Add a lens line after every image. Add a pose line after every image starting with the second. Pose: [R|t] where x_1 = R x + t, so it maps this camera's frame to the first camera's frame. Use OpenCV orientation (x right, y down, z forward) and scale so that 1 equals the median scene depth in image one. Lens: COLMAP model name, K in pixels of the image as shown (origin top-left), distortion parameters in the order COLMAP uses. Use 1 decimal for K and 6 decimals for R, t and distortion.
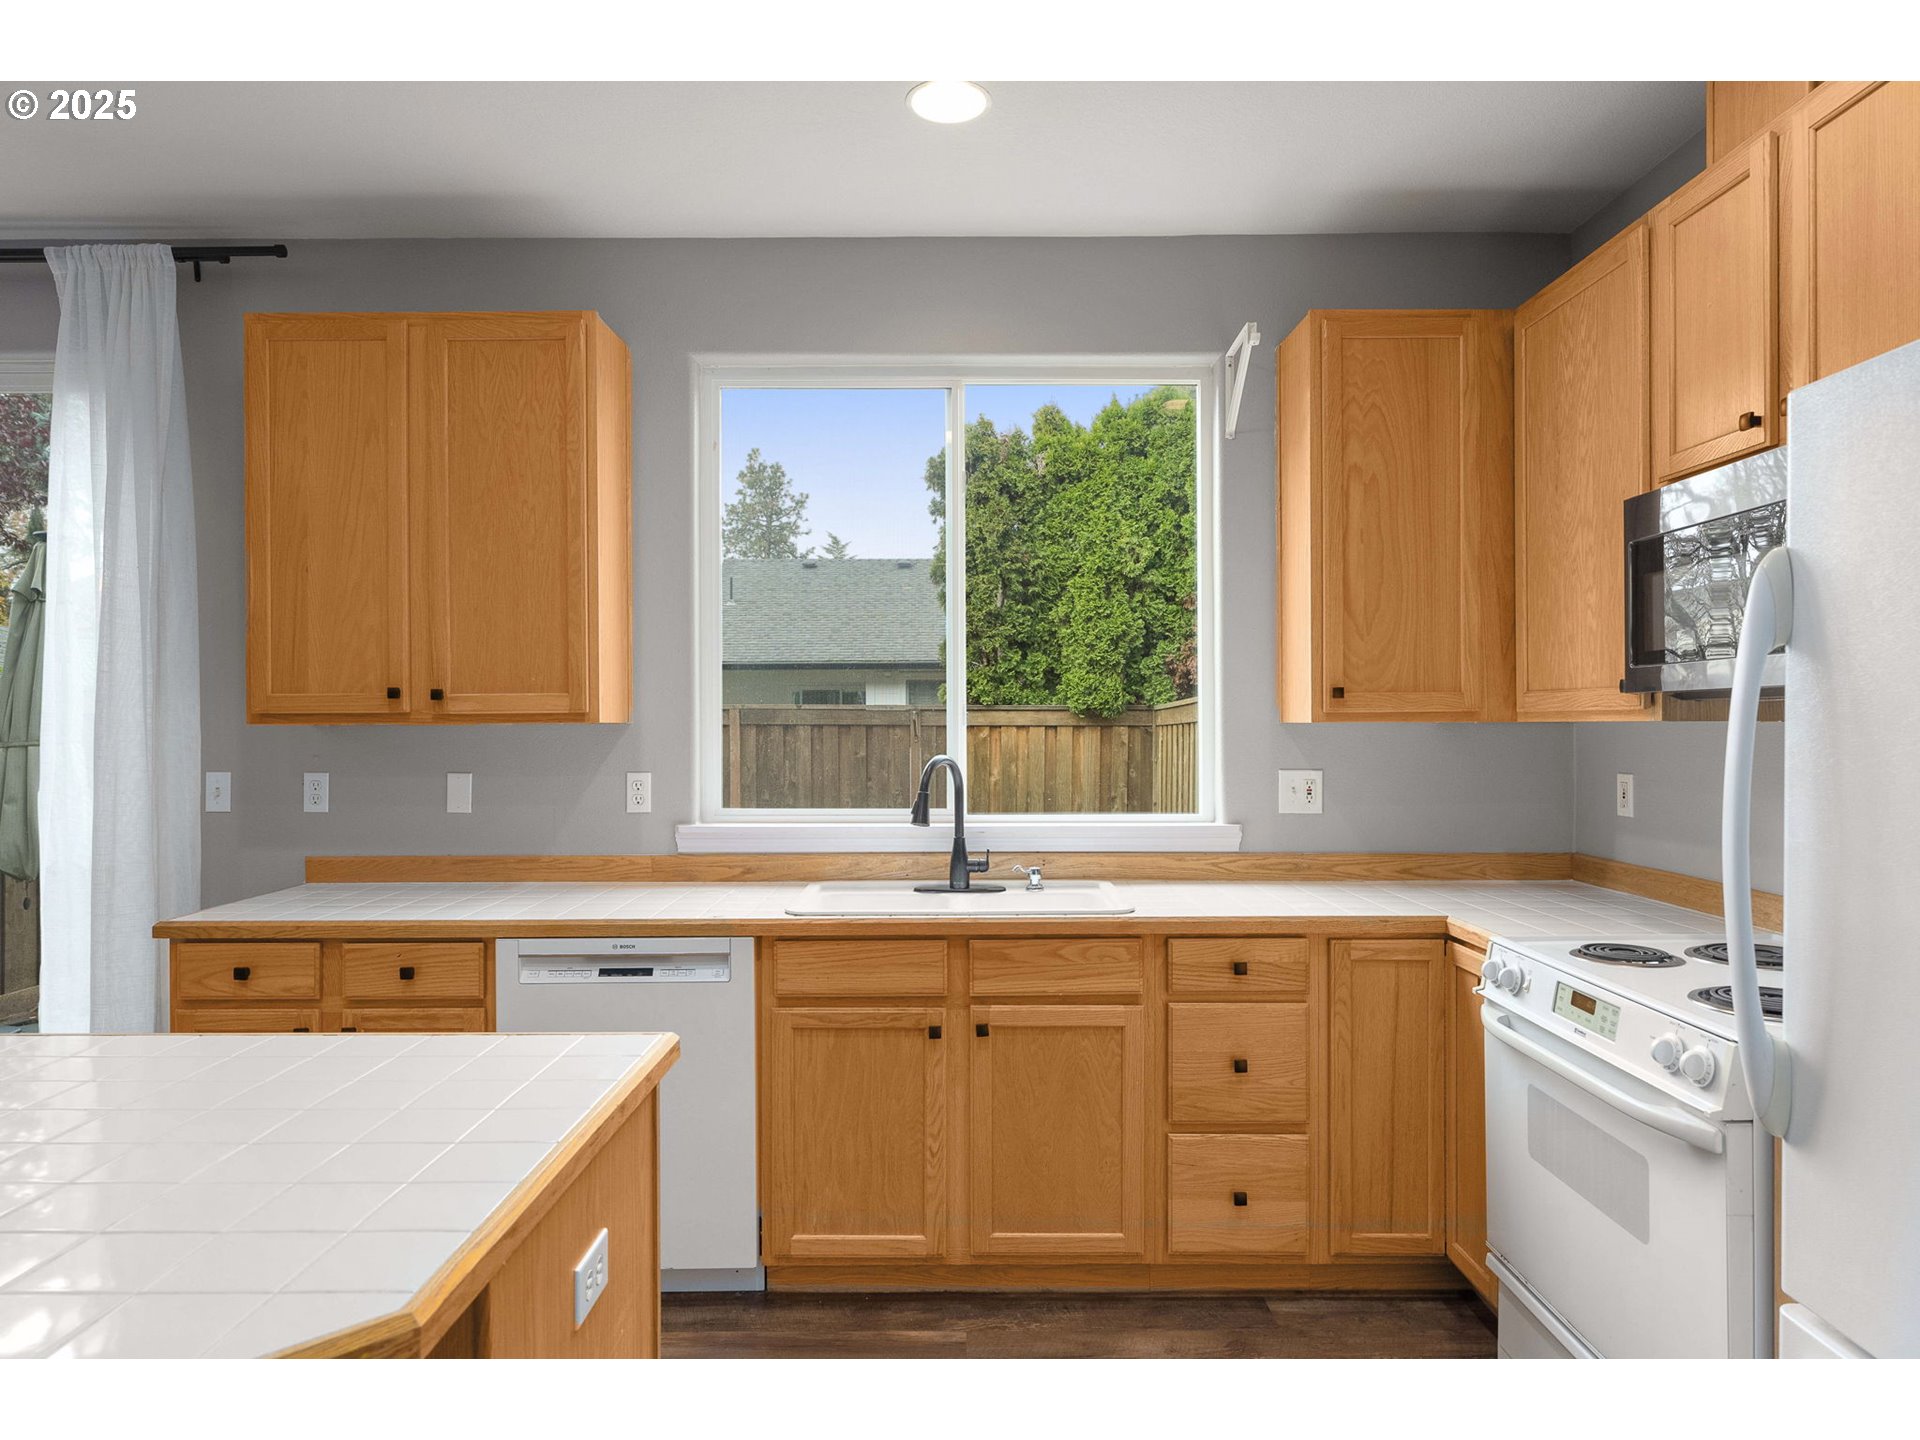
lens RADIAL K [[1171.5, 0, 960.0], [0, 1171.5, 720.0], [0, 0, 1]] dist [0.000938, 0.000743]
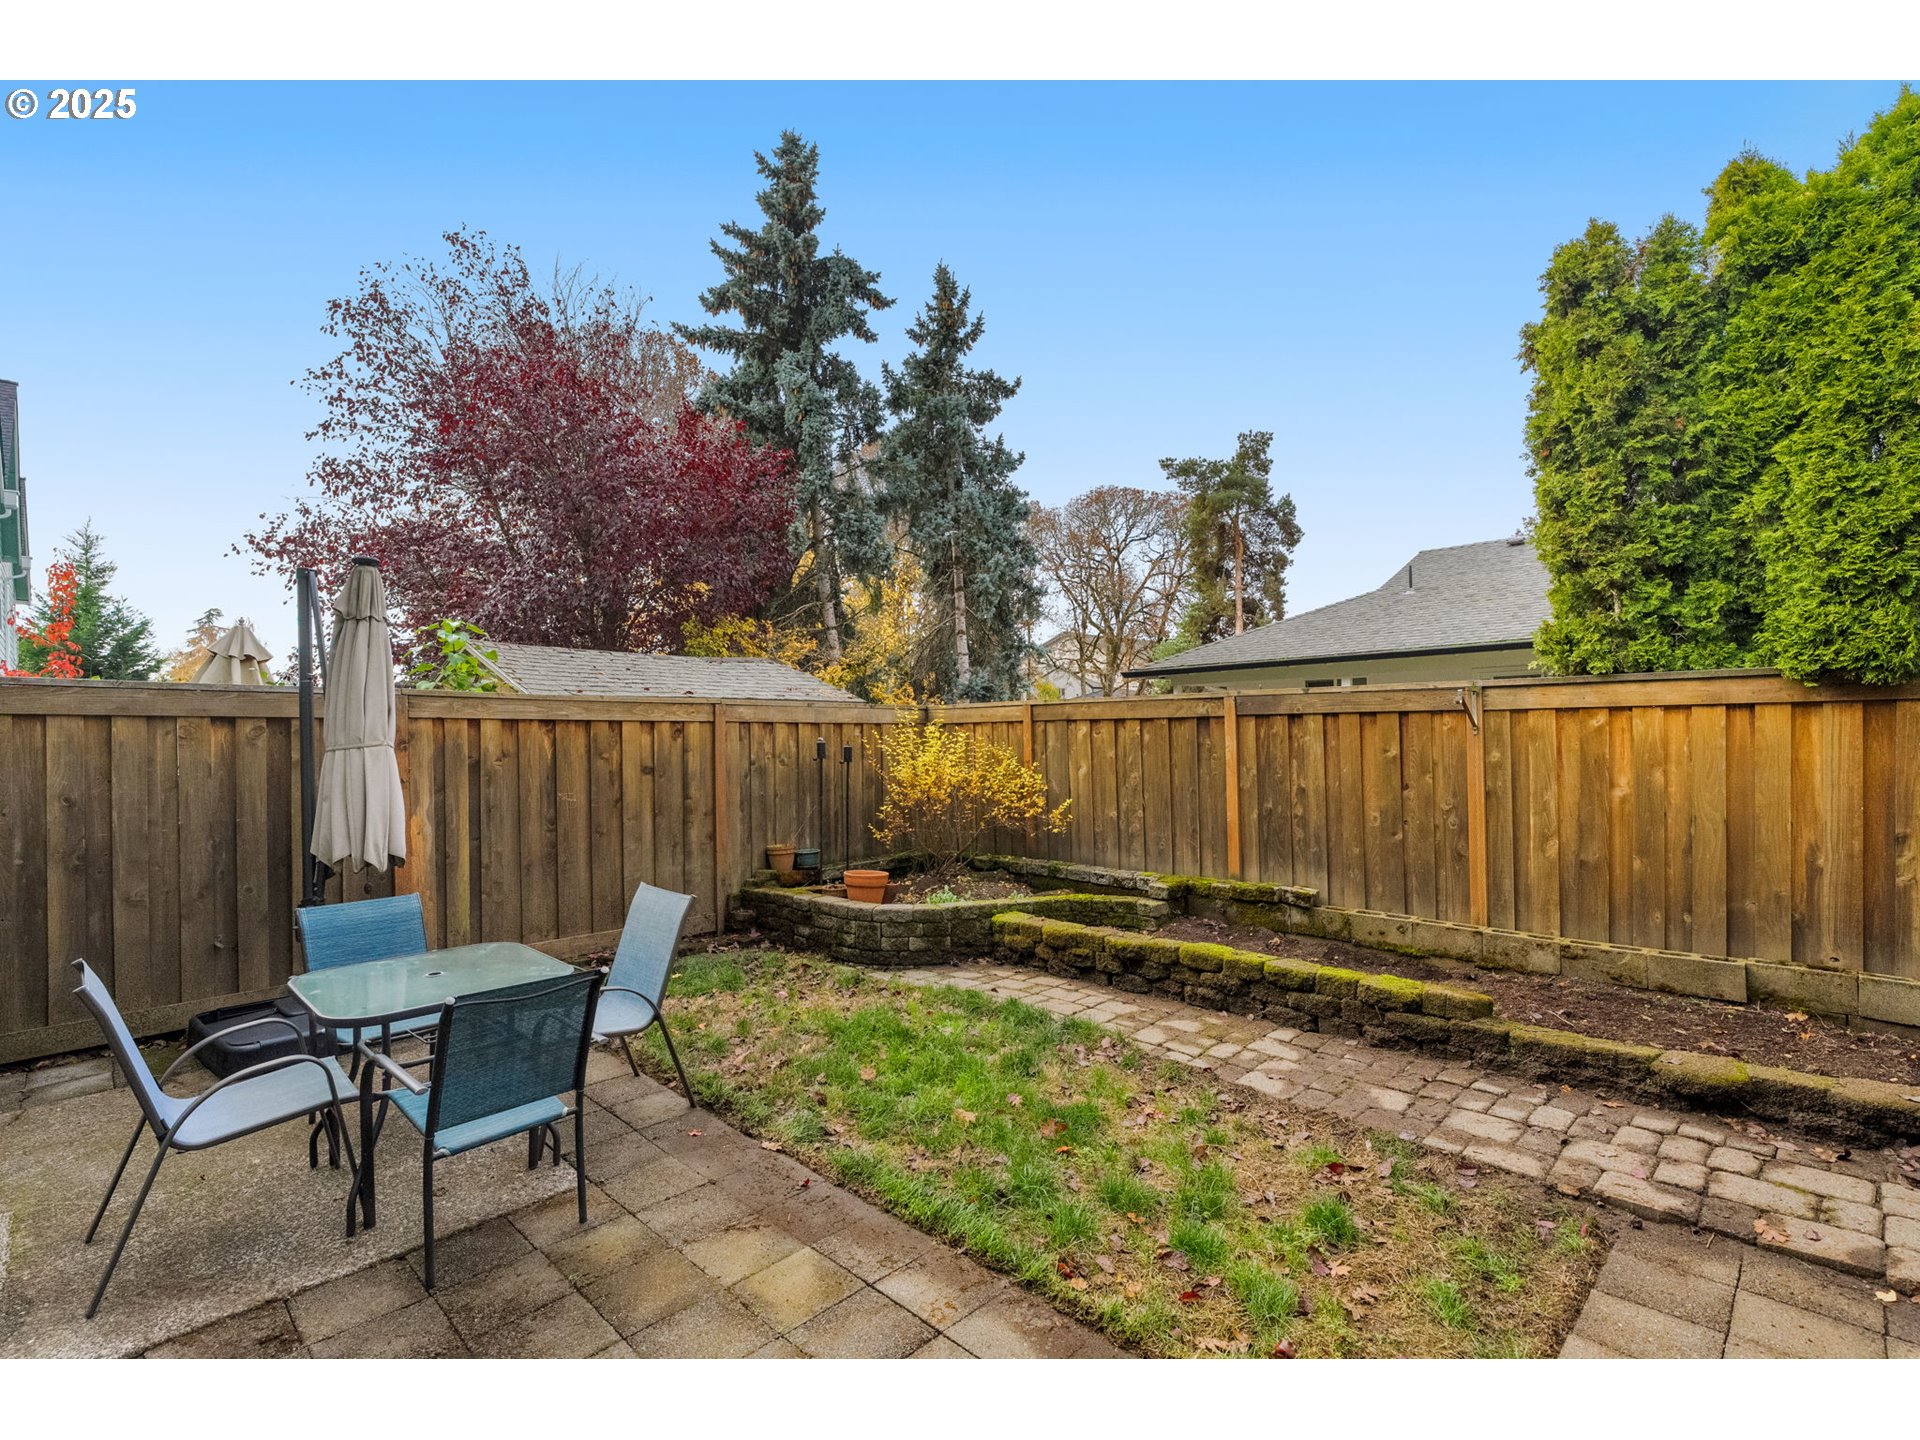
lens RADIAL K [[896.7, 0, 960.0], [0, 896.7, 720.0], [0, 0, 1]] dist [0.010923, -0.000193]
pose [[0.713137, -0.020413, -0.700727, 0.115448], [0.021116, 0.999748, -0.007634, 0.007979], [0.700707, -0.009353, 0.713388, 0.417681]]
